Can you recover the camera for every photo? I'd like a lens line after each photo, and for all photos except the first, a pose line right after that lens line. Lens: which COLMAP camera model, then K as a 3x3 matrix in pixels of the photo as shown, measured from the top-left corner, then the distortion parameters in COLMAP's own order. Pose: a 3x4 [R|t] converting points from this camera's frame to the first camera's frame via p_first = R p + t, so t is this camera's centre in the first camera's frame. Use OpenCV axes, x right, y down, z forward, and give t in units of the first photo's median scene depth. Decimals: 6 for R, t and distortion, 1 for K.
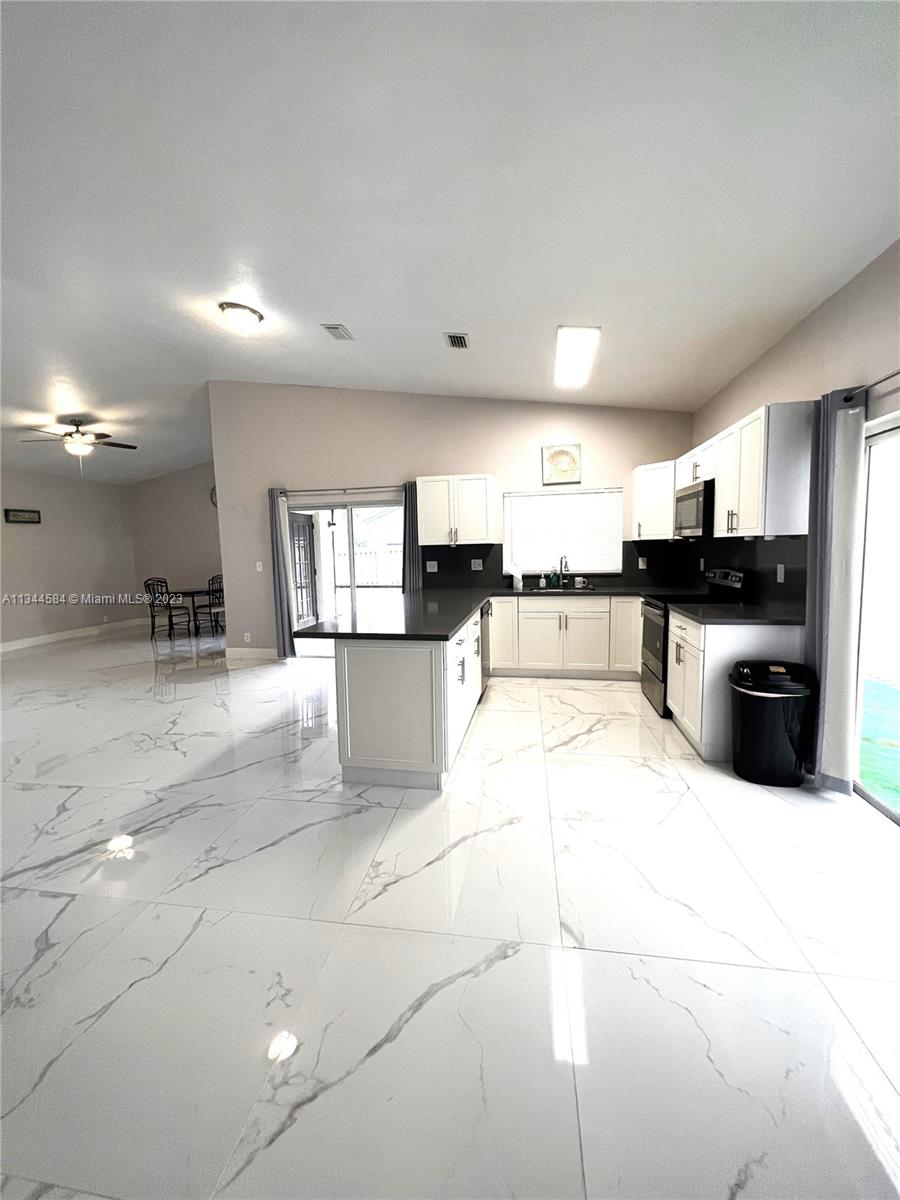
lens RADIAL K [[481.2, 0, 451.3], [0, 481.2, 593.9], [0, 0, 1]] dist [-0.008248, 0.004314]
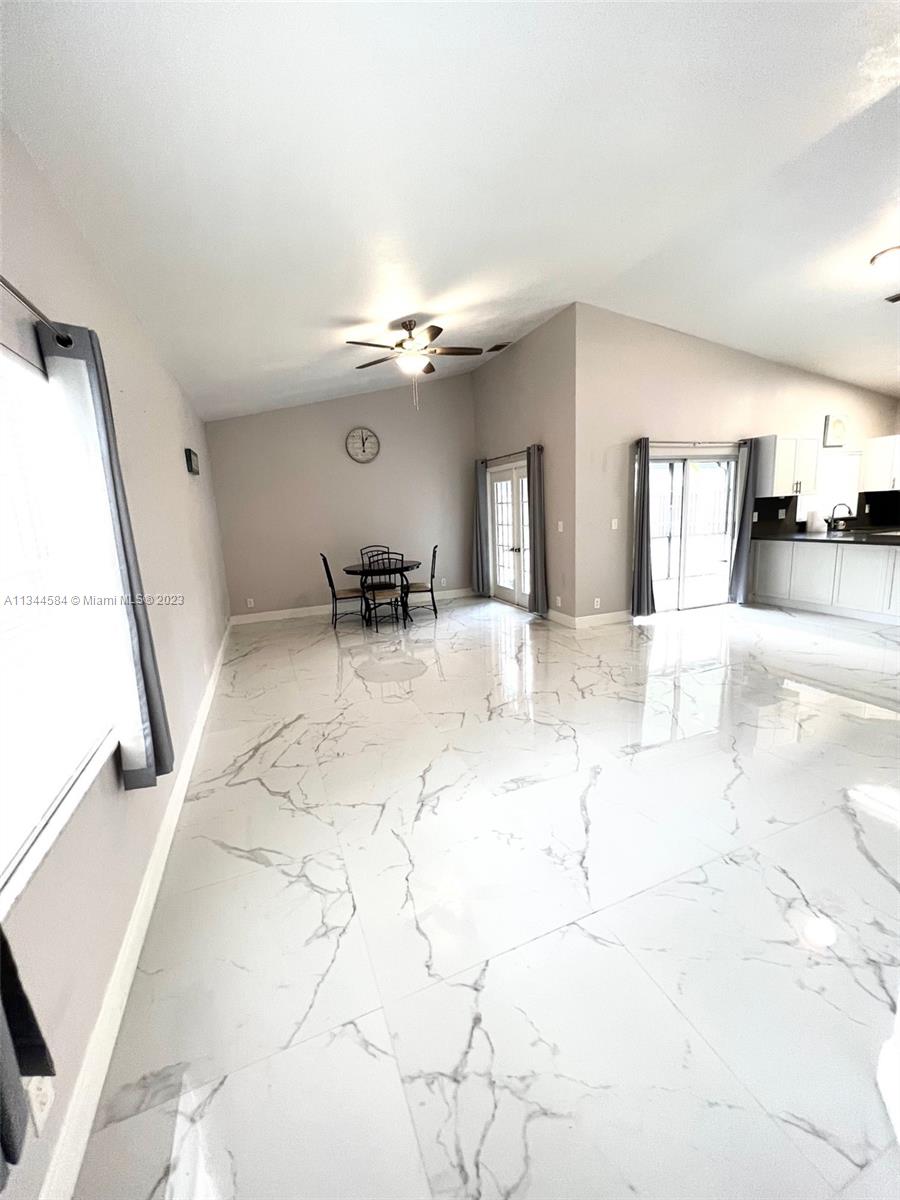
lens RADIAL K [[480.2, 0, 451.8], [0, 480.2, 597.1], [0, 0, 1]] dist [-0.001008, -0.000035]
pose [[0.859040, -0.111847, 0.499541, -1.649338], [0.079075, 0.993119, 0.086378, -0.032167], [-0.505765, -0.034701, 0.861973, 0.519754]]
